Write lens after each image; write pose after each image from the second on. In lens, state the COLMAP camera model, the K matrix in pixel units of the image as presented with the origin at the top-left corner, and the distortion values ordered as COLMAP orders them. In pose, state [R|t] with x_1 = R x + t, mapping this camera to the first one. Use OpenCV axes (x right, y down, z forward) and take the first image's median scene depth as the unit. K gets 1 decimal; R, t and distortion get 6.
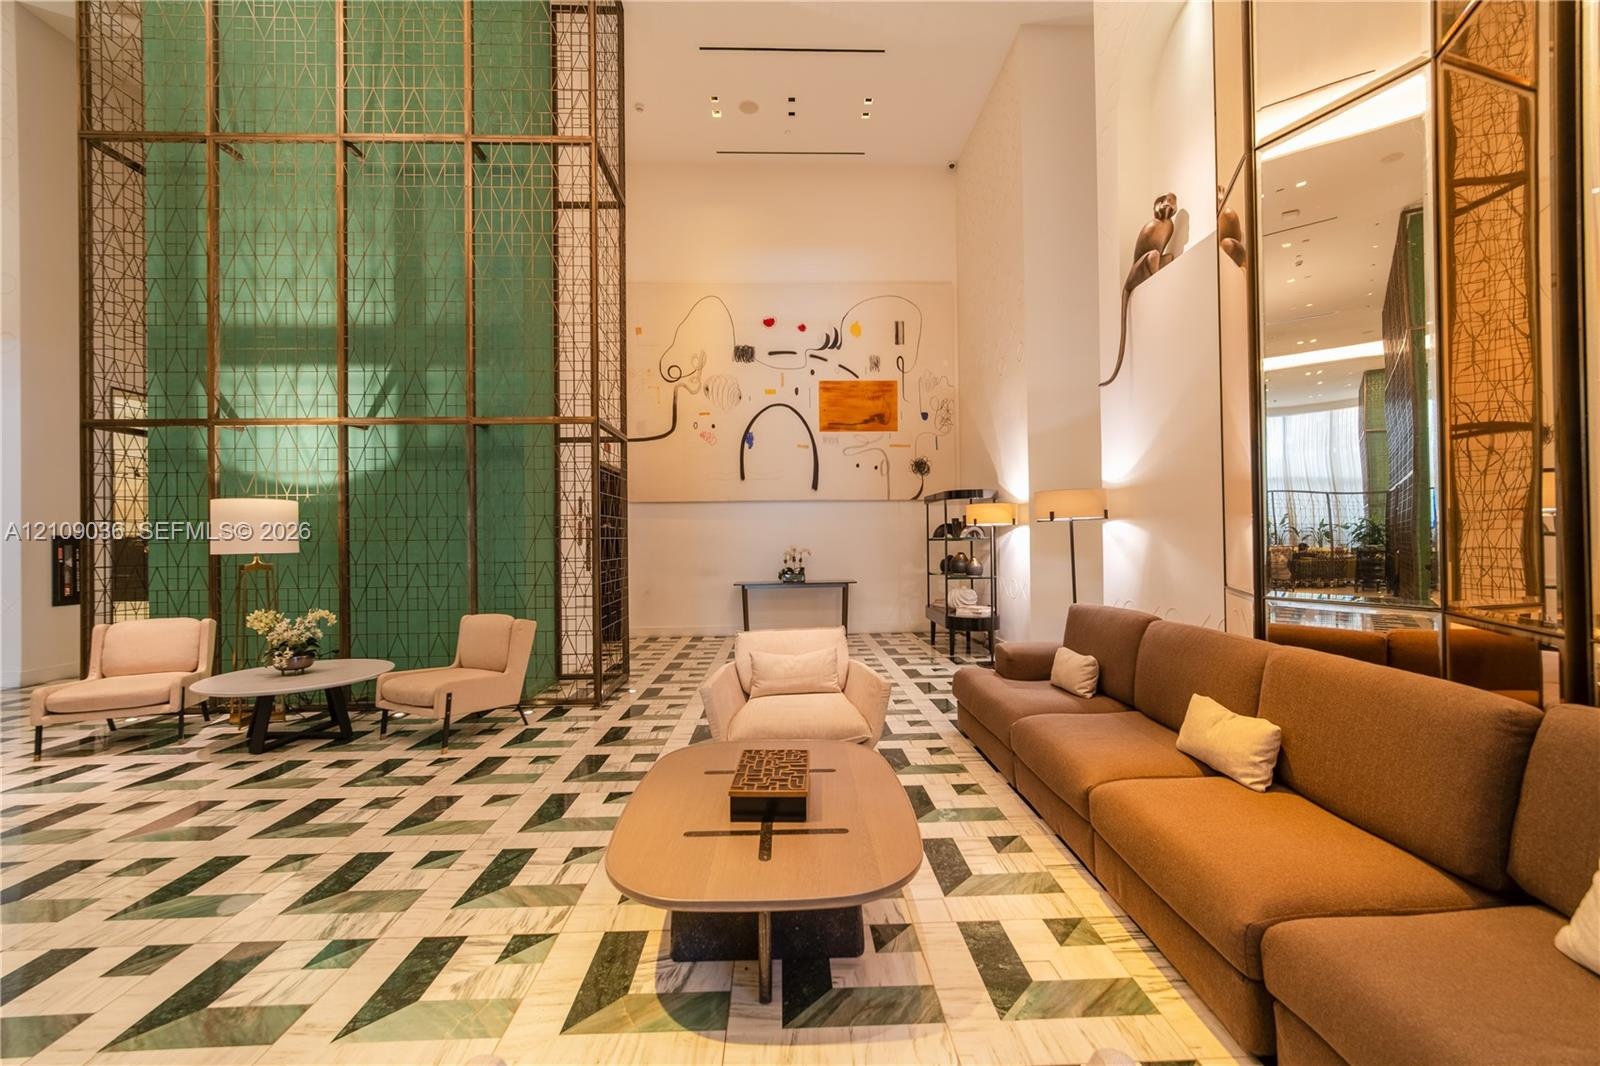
lens RADIAL K [[645.5, 0, 807.0], [0, 645.5, 540.7], [0, 0, 1]] dist [-0.002360, 0.002452]
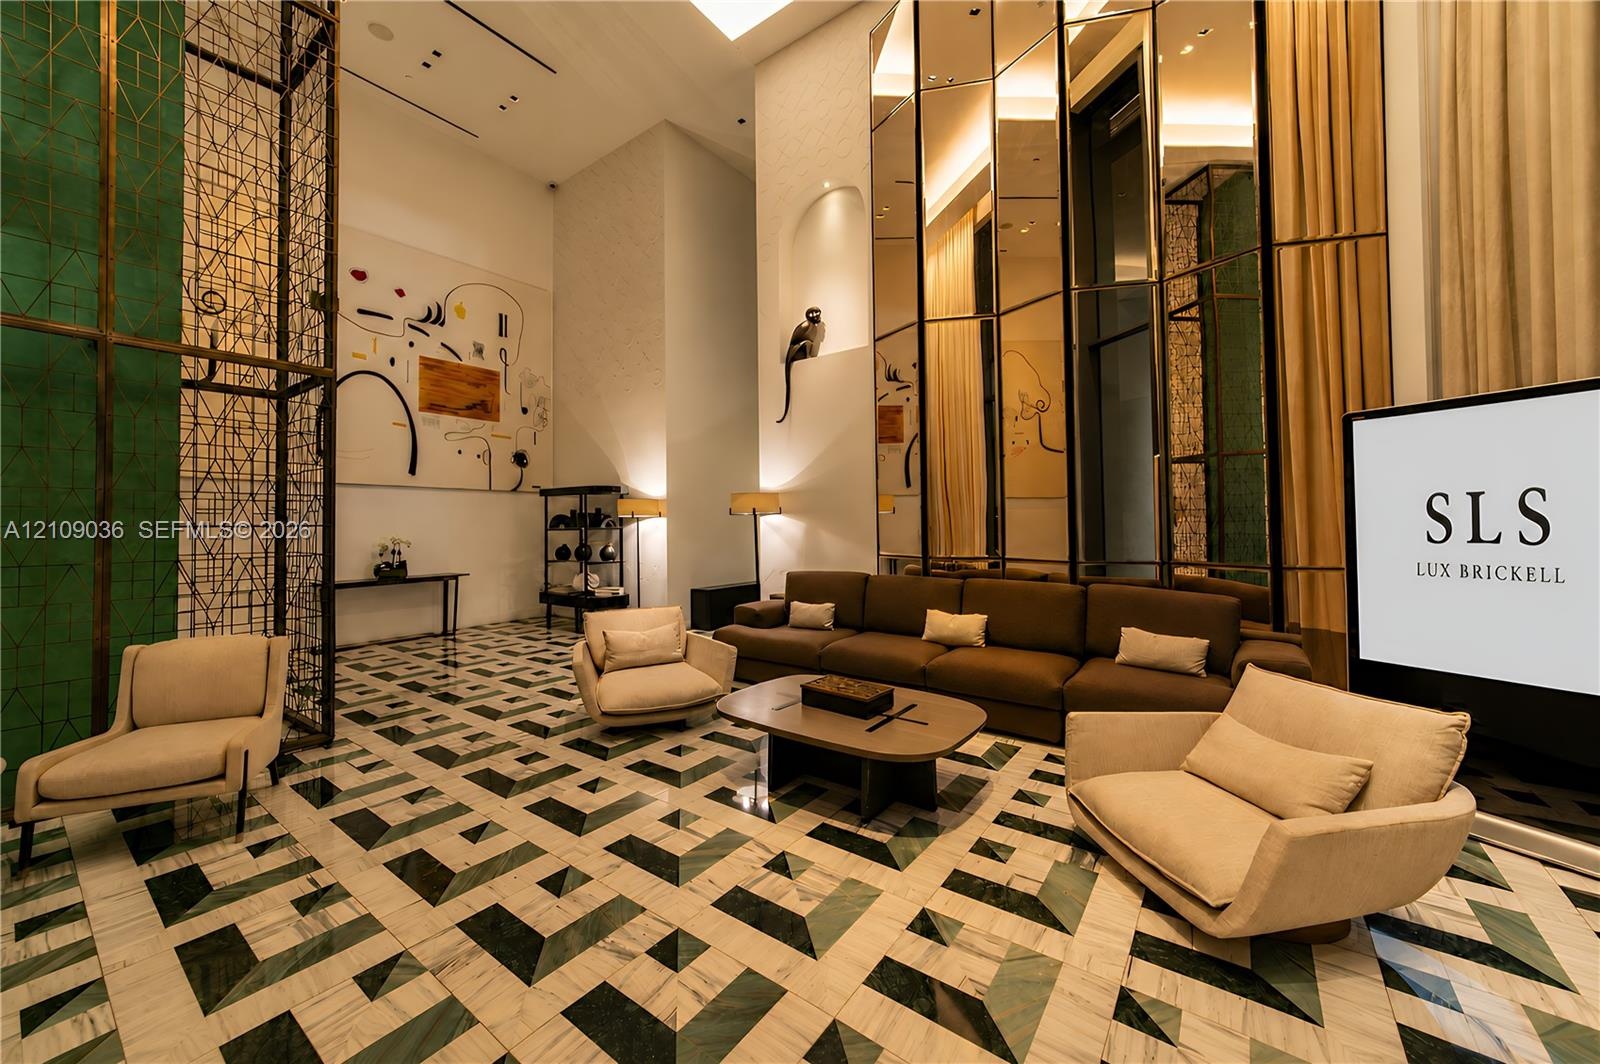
lens RADIAL K [[588.6, 0, 798.5], [0, 588.6, 520.0], [0, 0, 1]] dist [-0.000569, 0.000525]
pose [[0.633093, 0.012419, 0.773976, -0.333293], [0.005111, 0.999782, -0.020223, 0.004569], [-0.774059, 0.016758, 0.632892, 0.075819]]
